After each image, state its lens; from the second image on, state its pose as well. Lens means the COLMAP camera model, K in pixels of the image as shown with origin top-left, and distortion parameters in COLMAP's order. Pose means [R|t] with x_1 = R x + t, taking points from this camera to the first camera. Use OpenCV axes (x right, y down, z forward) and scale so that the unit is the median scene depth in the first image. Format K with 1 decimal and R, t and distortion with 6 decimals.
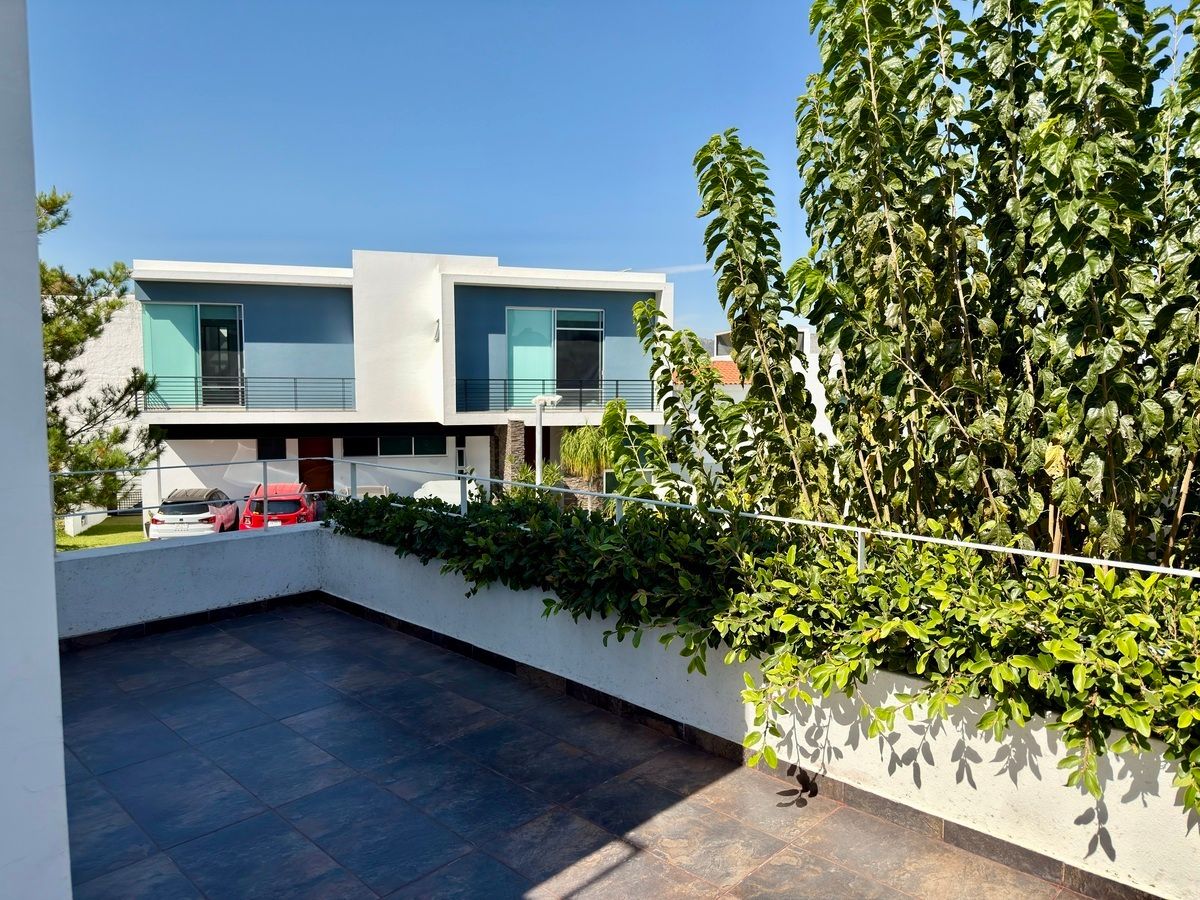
lens RADIAL K [[846.2, 0, 602.5], [0, 846.2, 440.4], [0, 0, 1]] dist [0.039526, -0.051065]
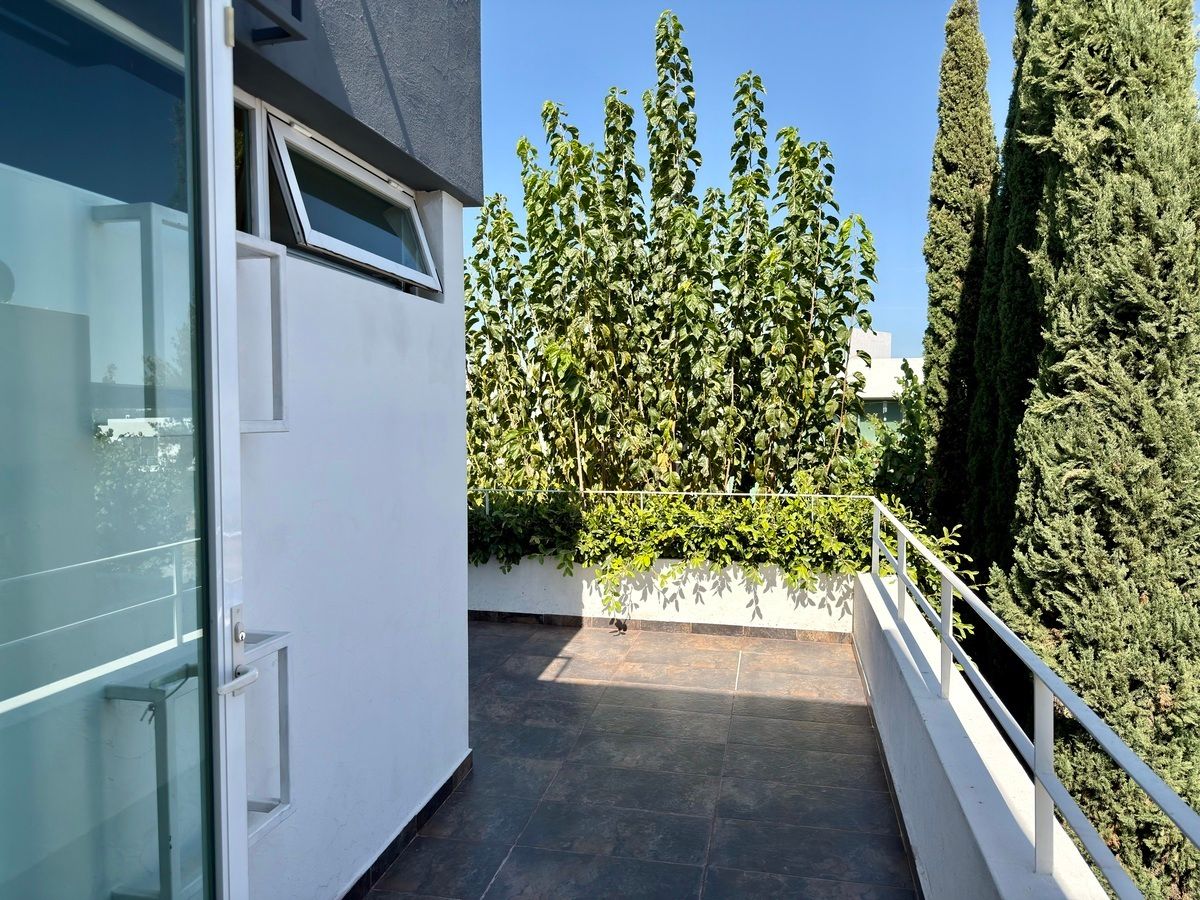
lens RADIAL K [[846.2, 0, 594.5], [0, 846.2, 450.8], [0, 0, 1]] dist [0.039526, -0.051065]
pose [[0.848748, -0.031114, 0.527882, -0.879428], [0.046623, 0.998783, -0.016093, 0.037794], [-0.526739, 0.038270, 0.849165, -0.665654]]
